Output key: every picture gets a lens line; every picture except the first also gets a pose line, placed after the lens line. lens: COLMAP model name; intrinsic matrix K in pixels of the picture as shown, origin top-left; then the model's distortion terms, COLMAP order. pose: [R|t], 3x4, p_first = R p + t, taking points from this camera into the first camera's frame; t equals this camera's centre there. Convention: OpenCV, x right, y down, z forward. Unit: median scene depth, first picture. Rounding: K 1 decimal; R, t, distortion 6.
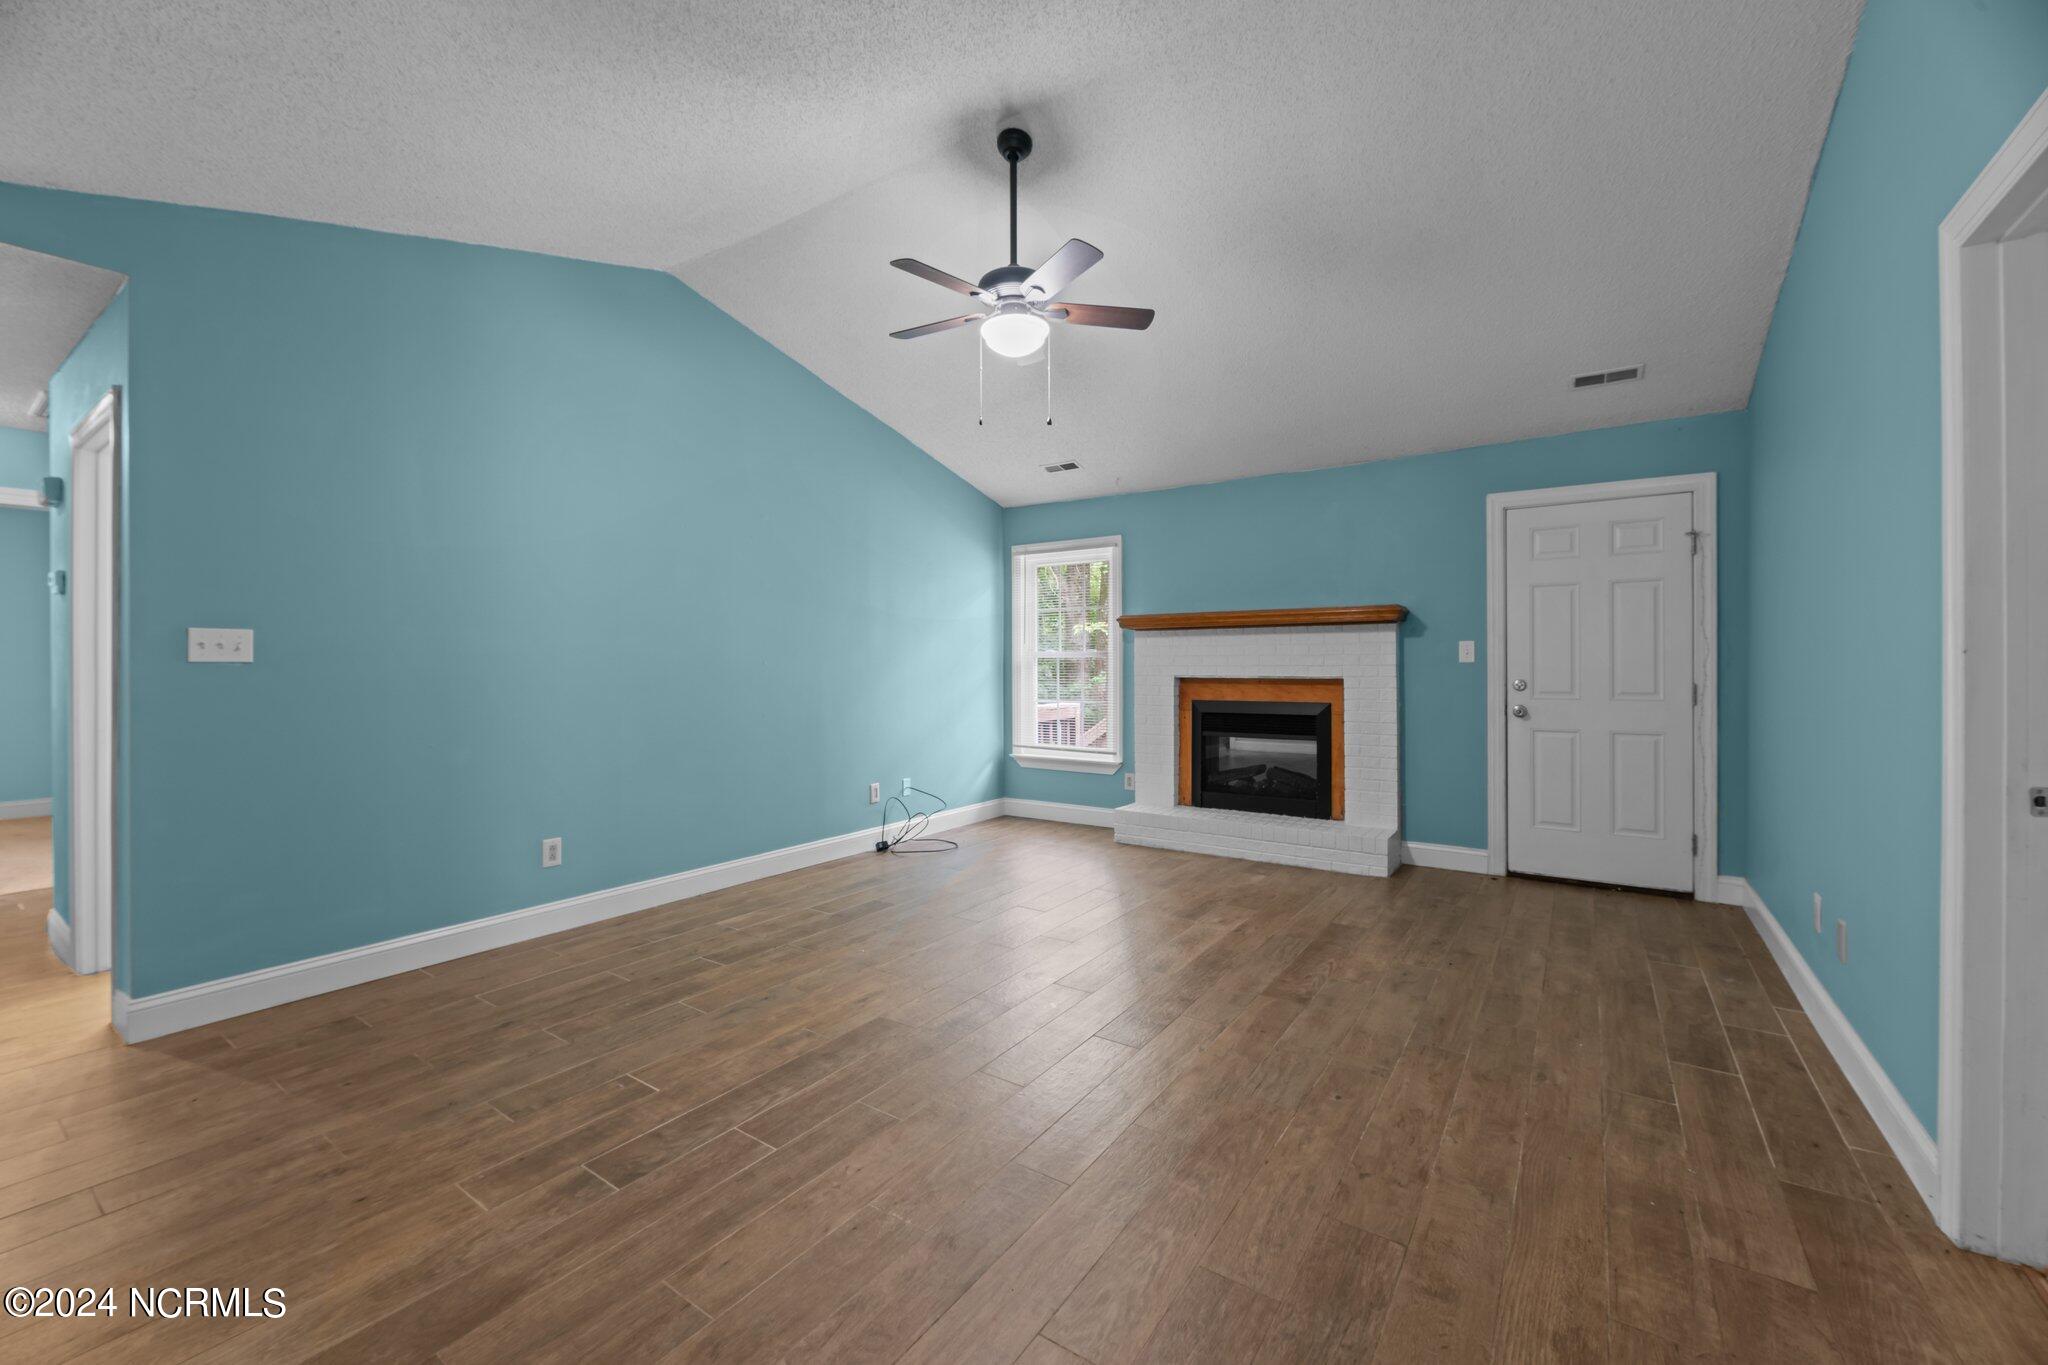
lens RADIAL K [[828.5, 0, 1020.5], [0, 828.5, 679.7], [0, 0, 1]] dist [-0.003088, -0.000688]
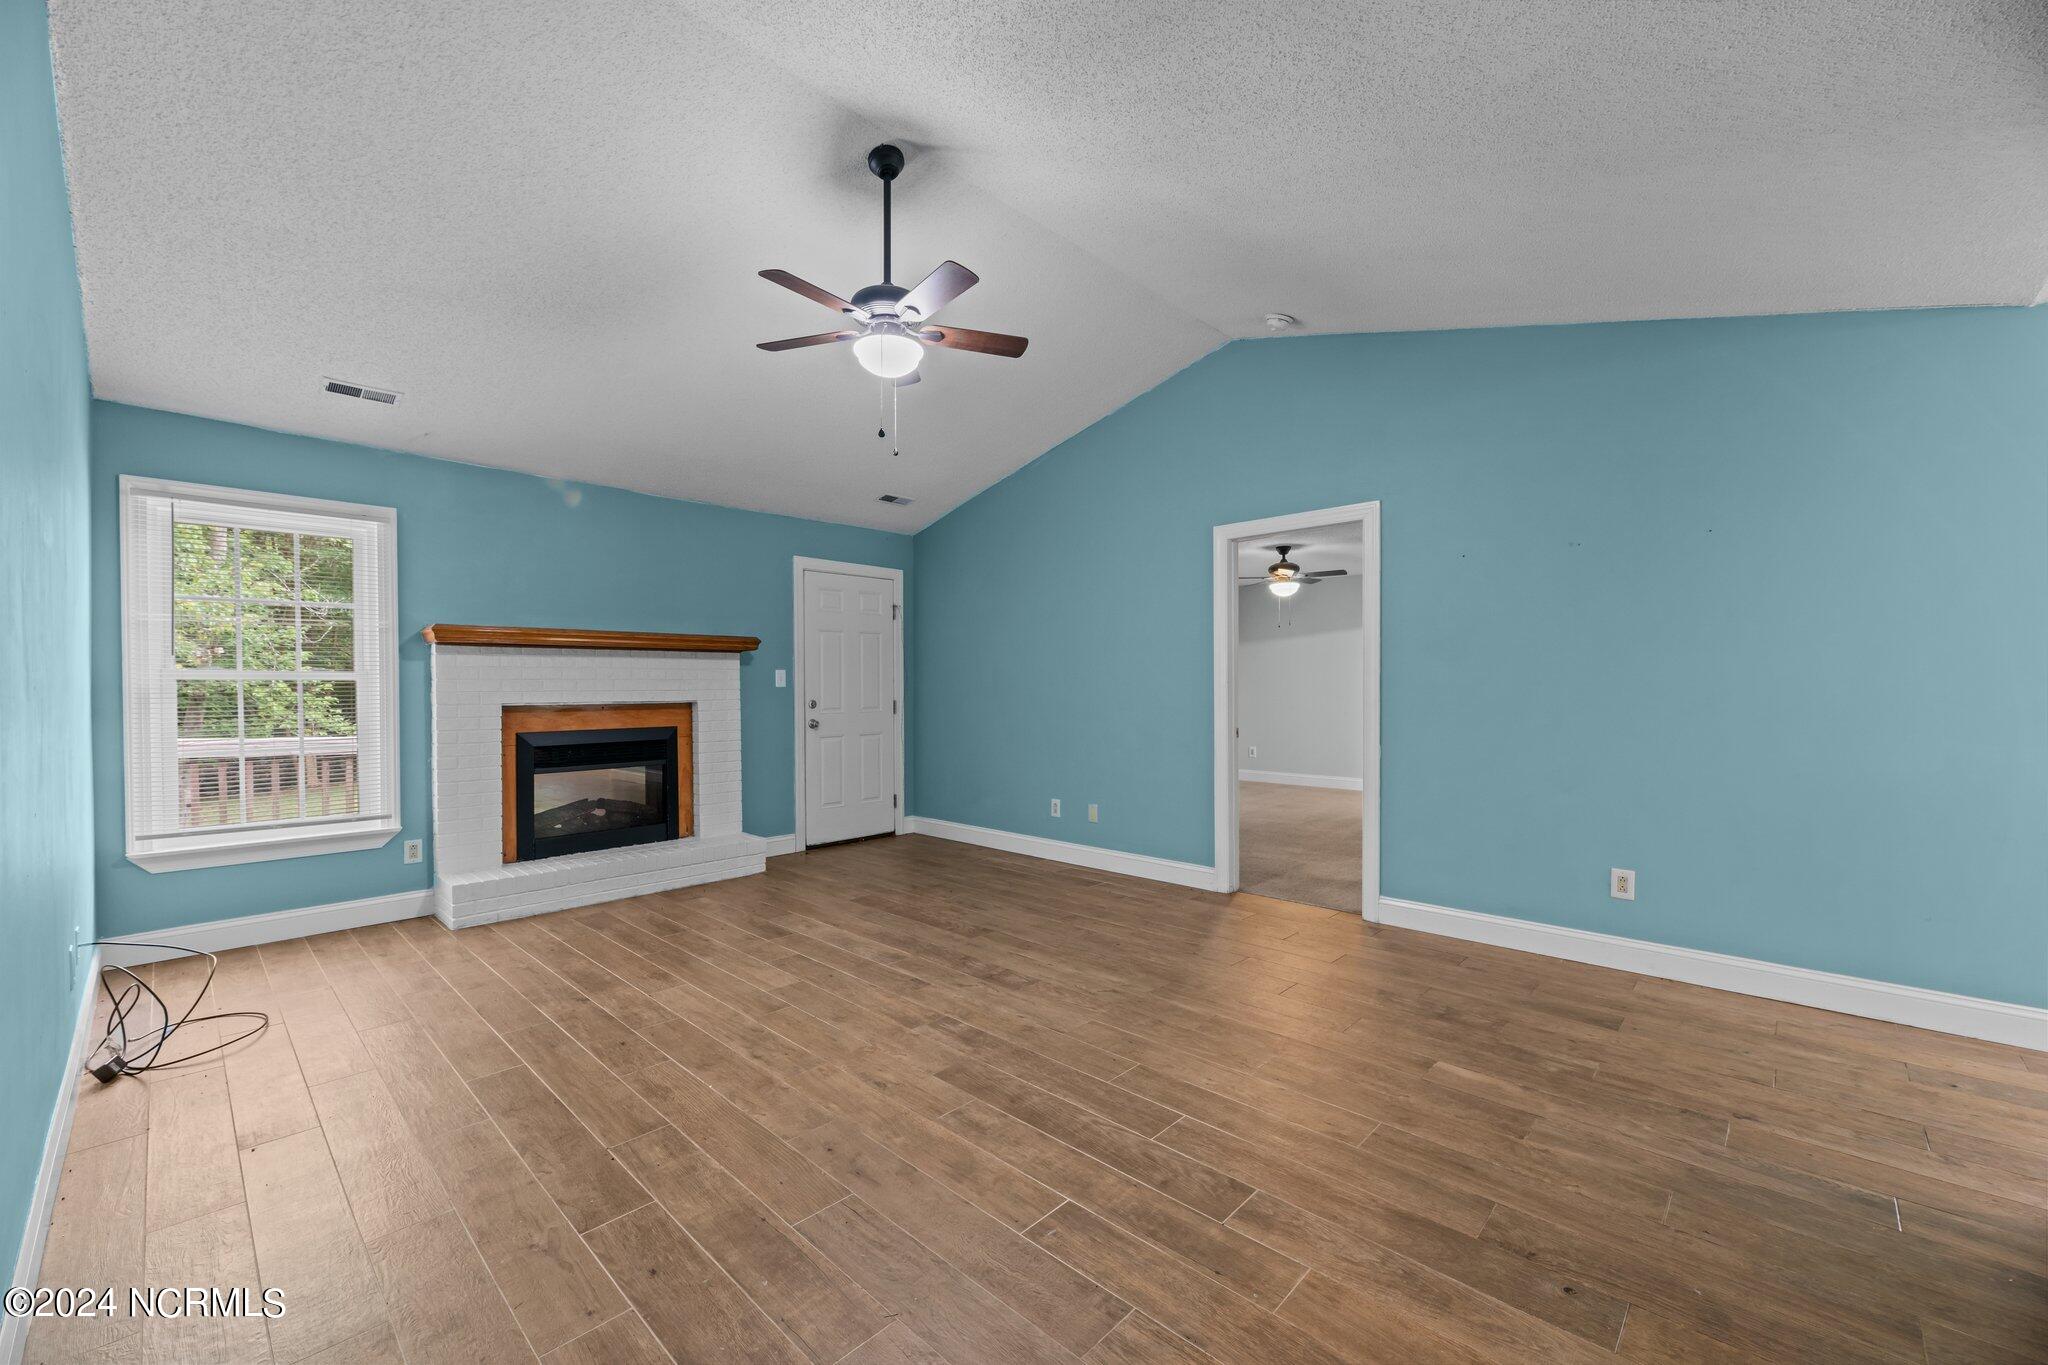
lens RADIAL K [[813.4, 0, 1025.3], [0, 813.4, 706.0], [0, 0, 1]] dist [0.001920, -0.000094]
pose [[0.150522, -0.023377, 0.988330, -0.615381], [0.022597, 0.999541, 0.020200, -0.008609], [-0.988348, 0.019293, 0.150981, 0.451040]]
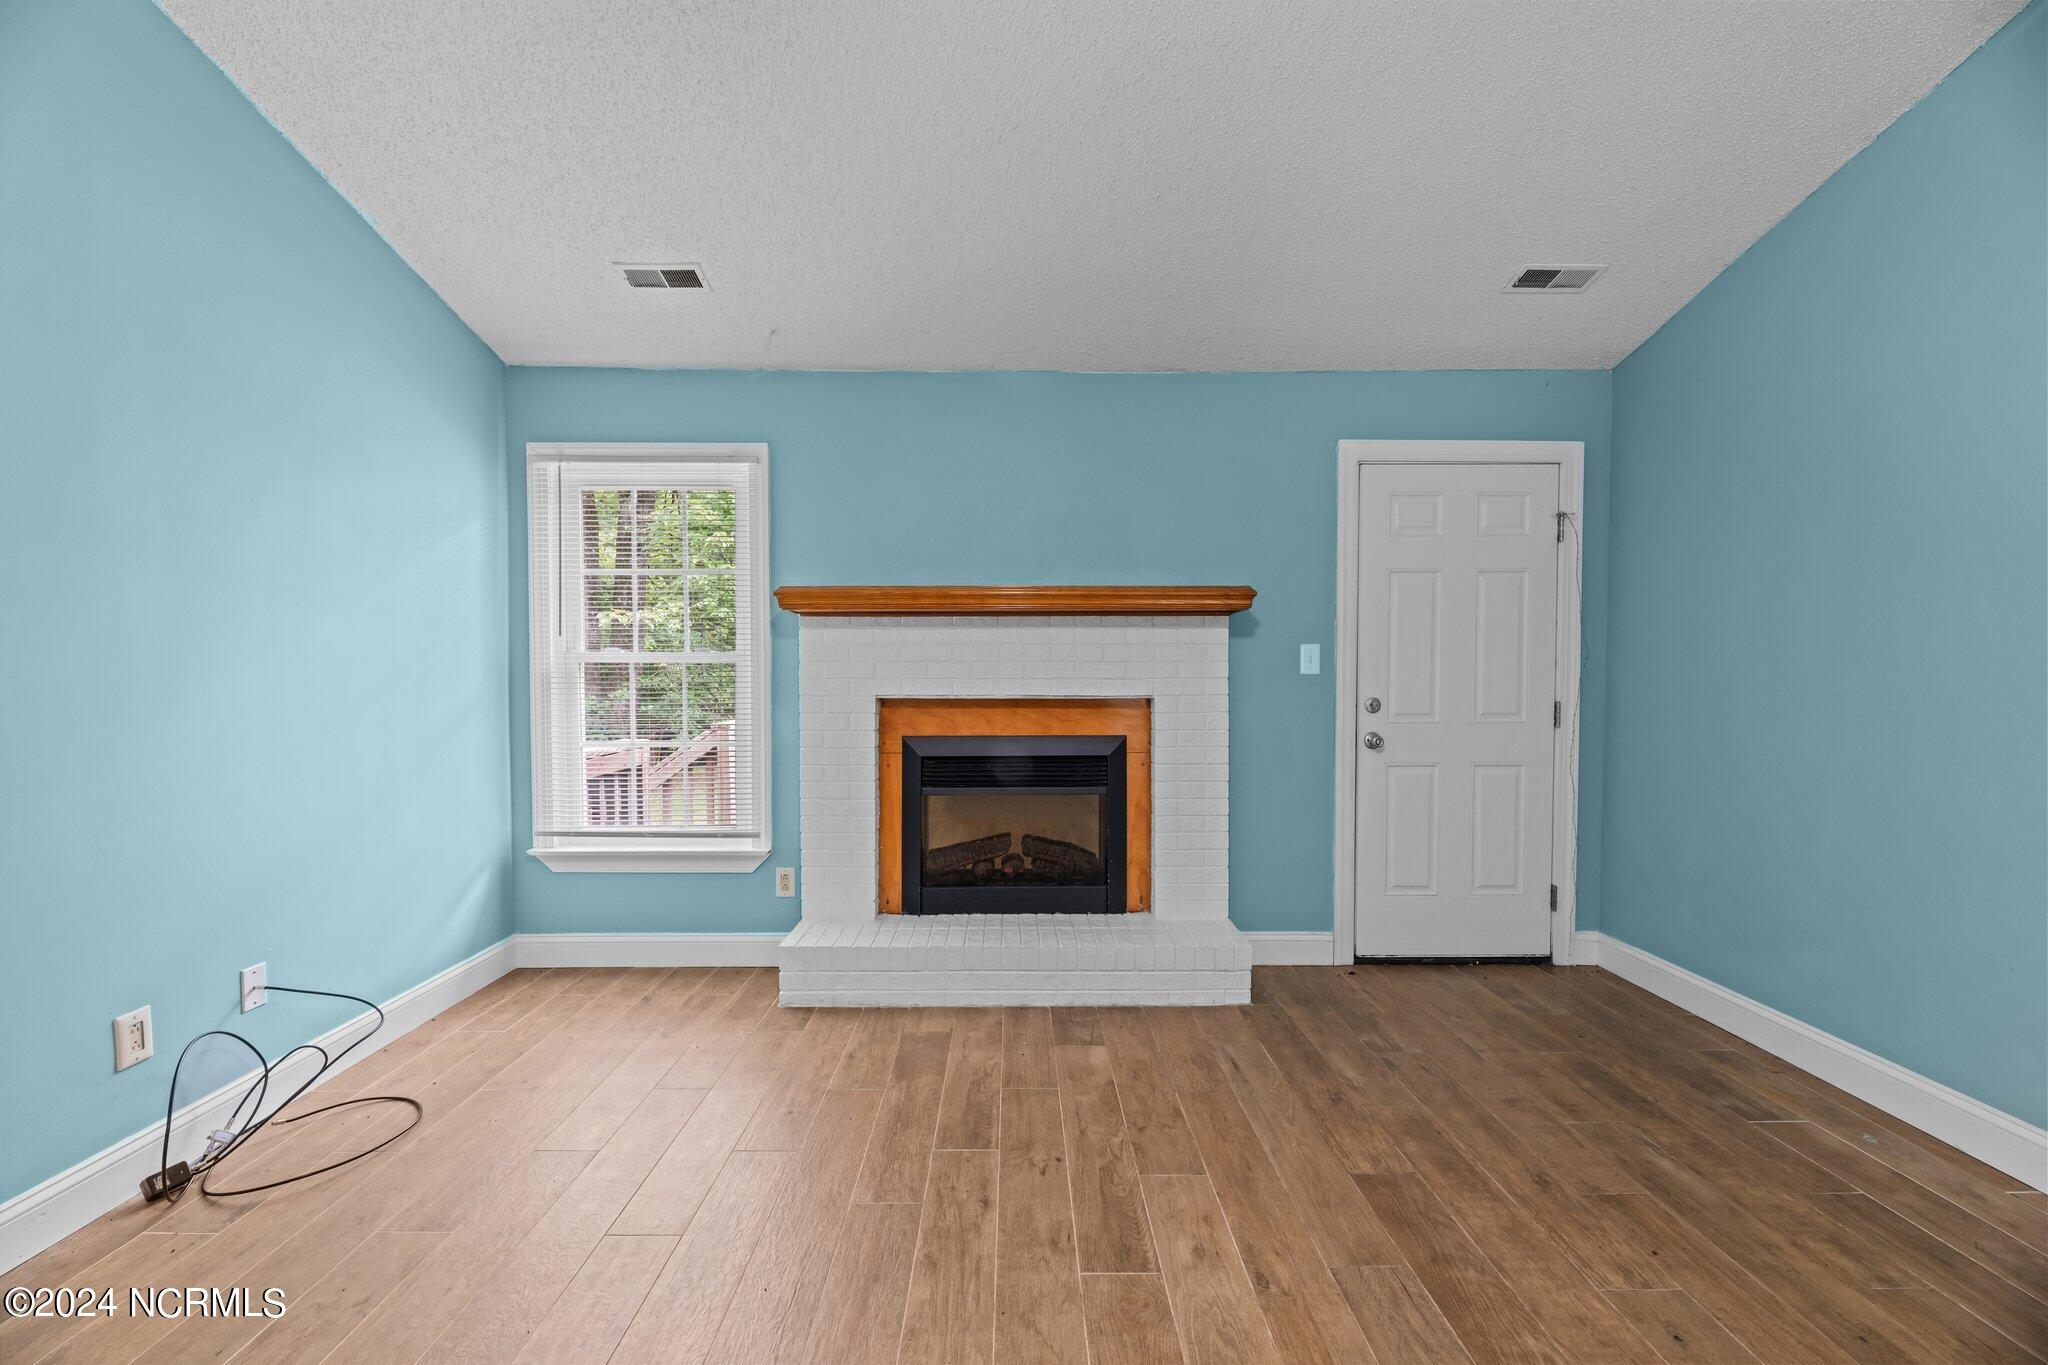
lens RADIAL K [[818.1, 0, 1016.6], [0, 818.1, 694.0], [0, 0, 1]] dist [0.001758, -0.004179]
pose [[0.821113, -0.012226, 0.570634, -0.070481], [0.008324, 0.999921, 0.009447, -0.012404], [-0.570704, -0.003007, 0.821150, 0.564714]]
